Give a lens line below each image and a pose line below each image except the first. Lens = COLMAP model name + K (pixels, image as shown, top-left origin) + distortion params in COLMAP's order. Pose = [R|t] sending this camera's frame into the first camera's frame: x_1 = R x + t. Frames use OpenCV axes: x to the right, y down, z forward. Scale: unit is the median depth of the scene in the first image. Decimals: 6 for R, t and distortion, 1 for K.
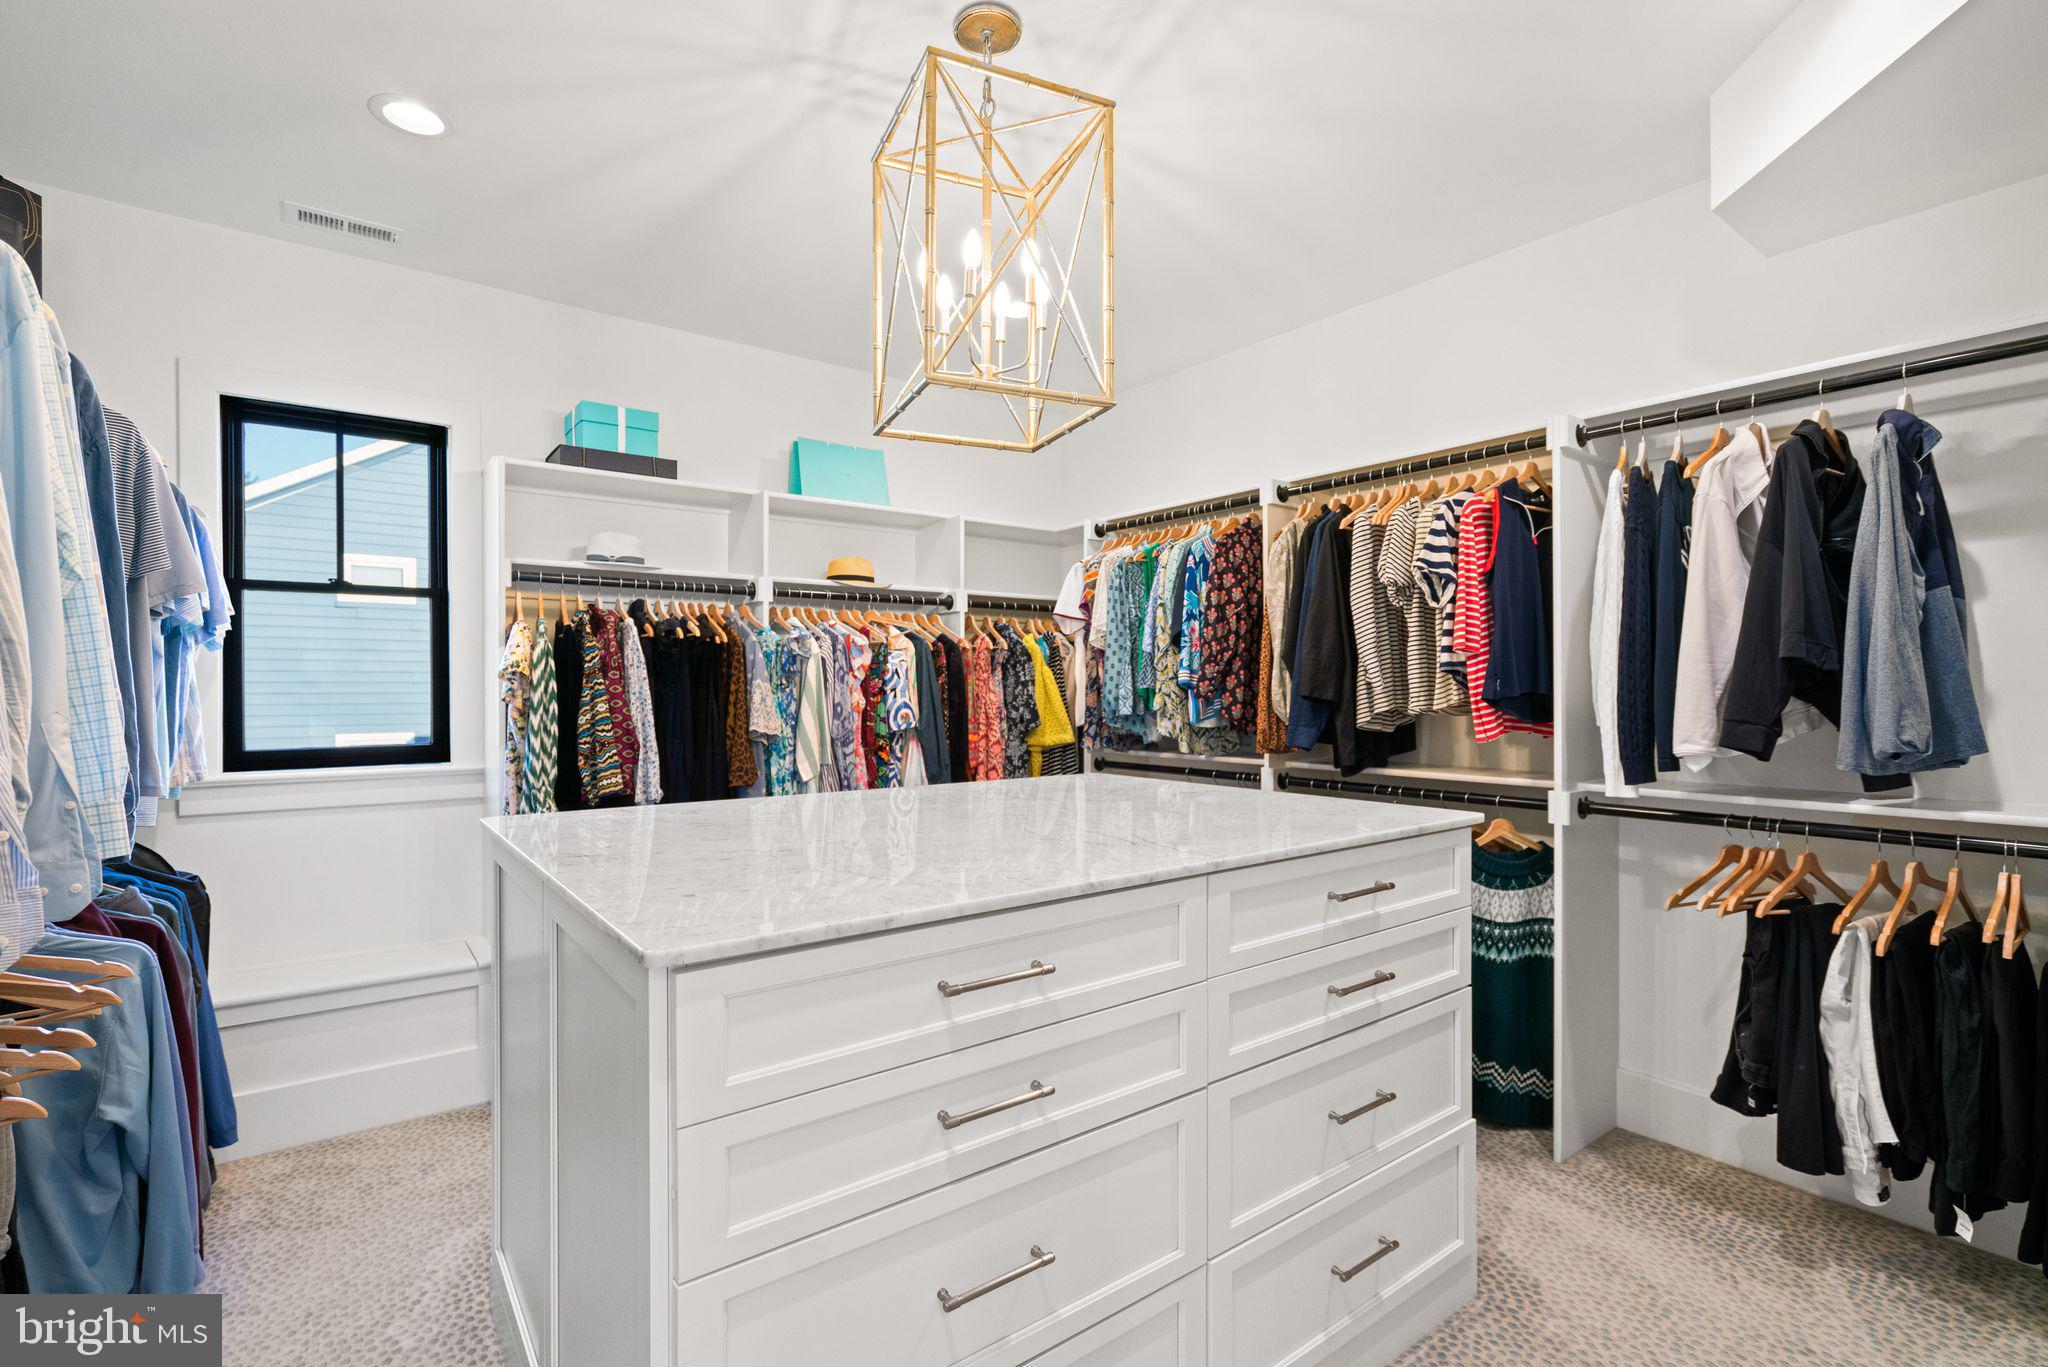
lens RADIAL K [[943.8, 0, 1023.3], [0, 943.8, 669.2], [0, 0, 1]] dist [-0.001146, 0.000922]
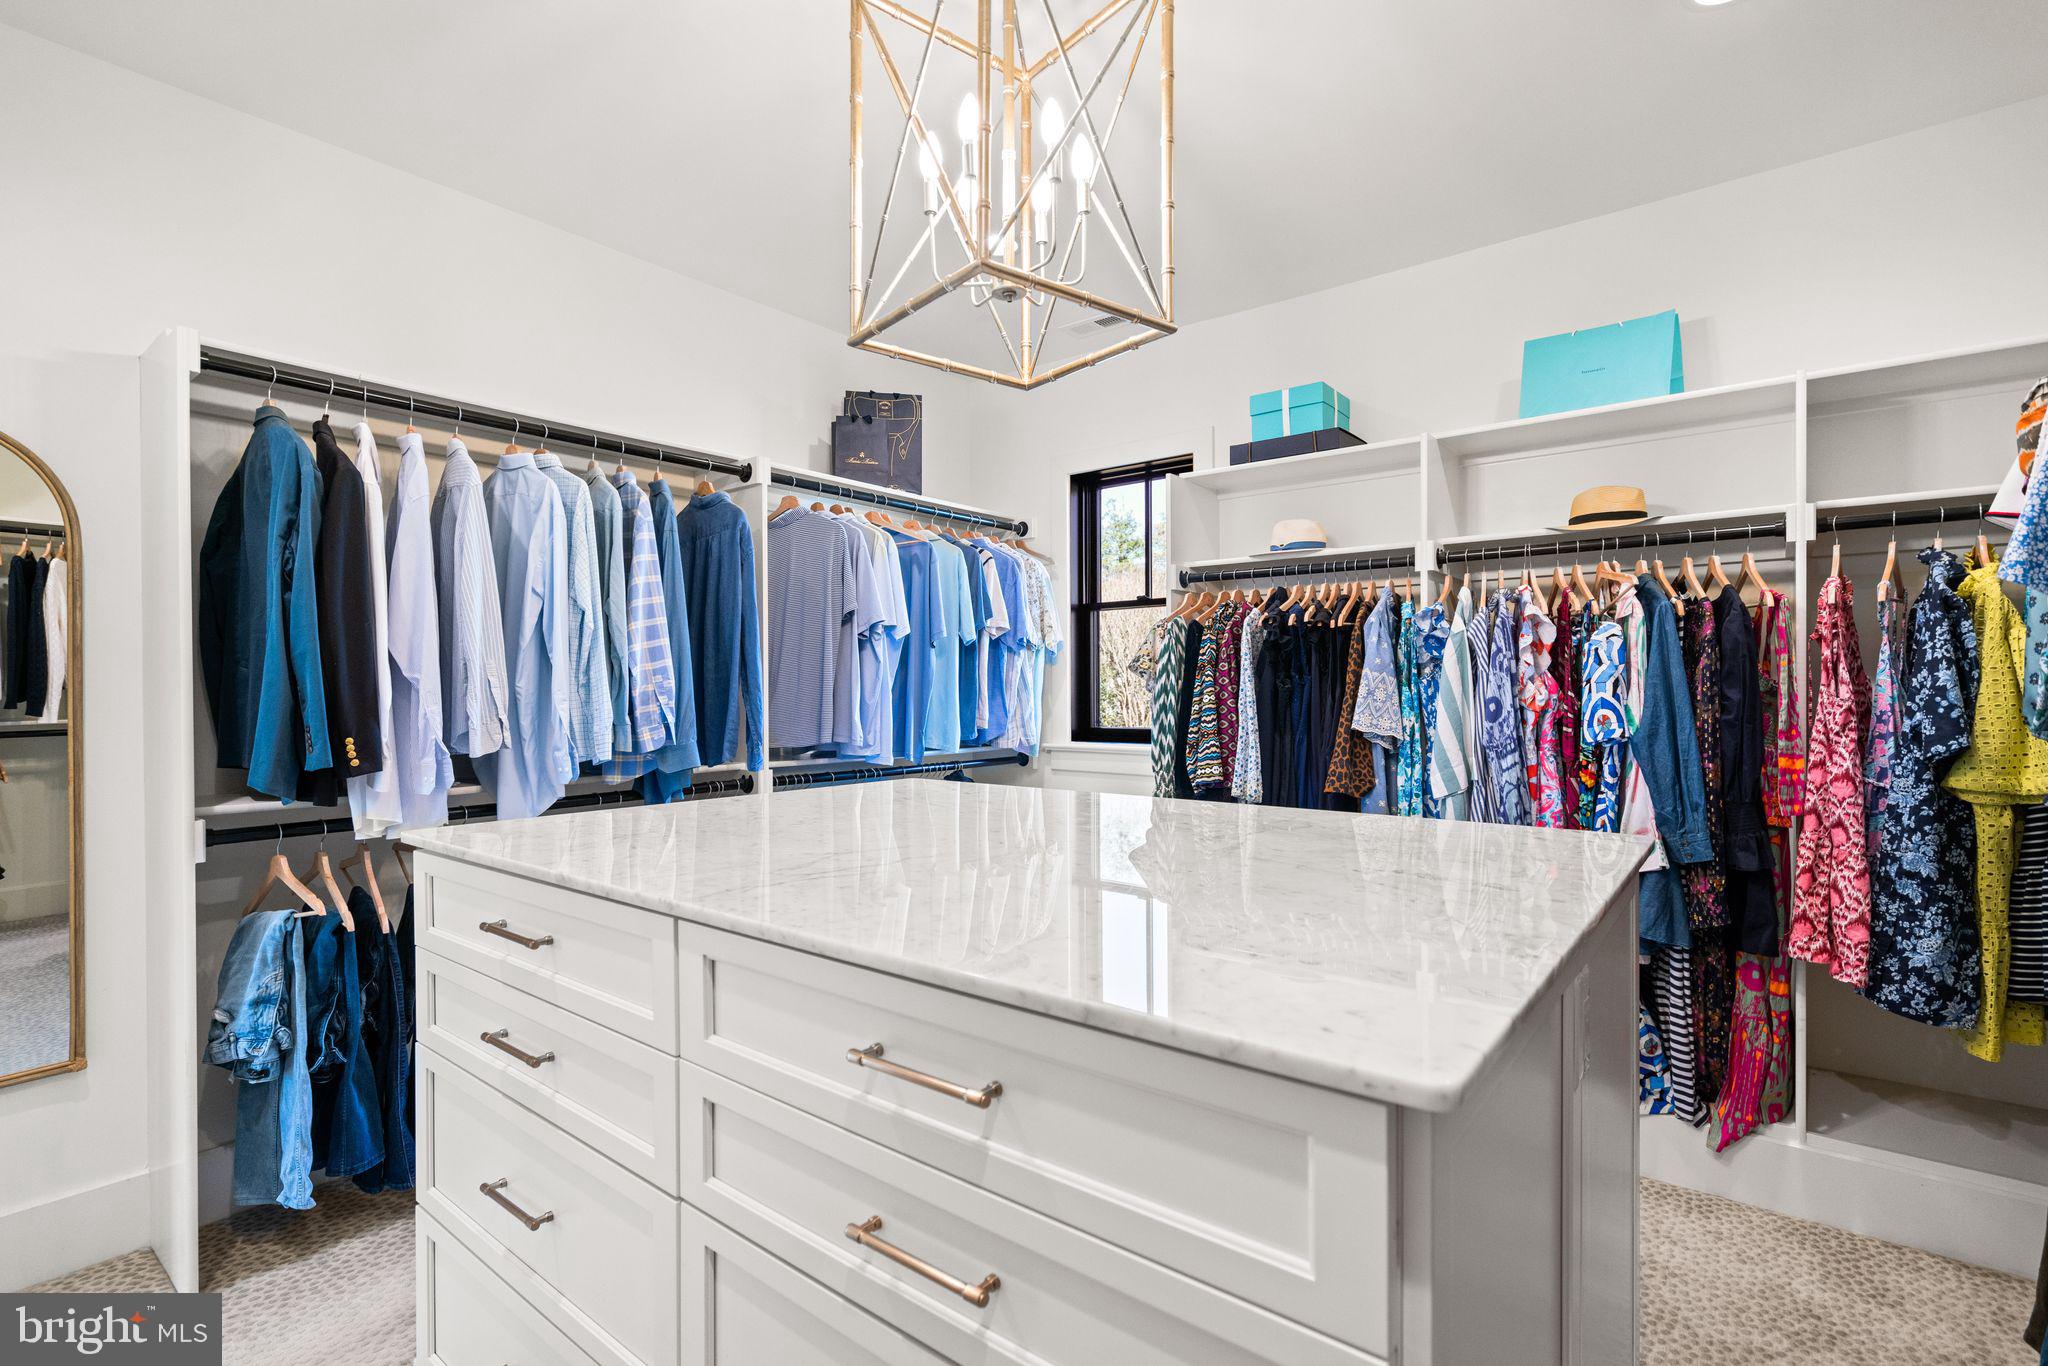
lens RADIAL K [[971.6, 0, 1024.0], [0, 971.6, 683.0], [0, 0, 1]] dist [-0.001779, -0.000086]
pose [[0.232794, 0.002423, -0.972523, 0.480819], [0.028917, 0.999538, 0.009412, 0.005948], [0.972096, -0.030313, 0.232617, 0.499592]]
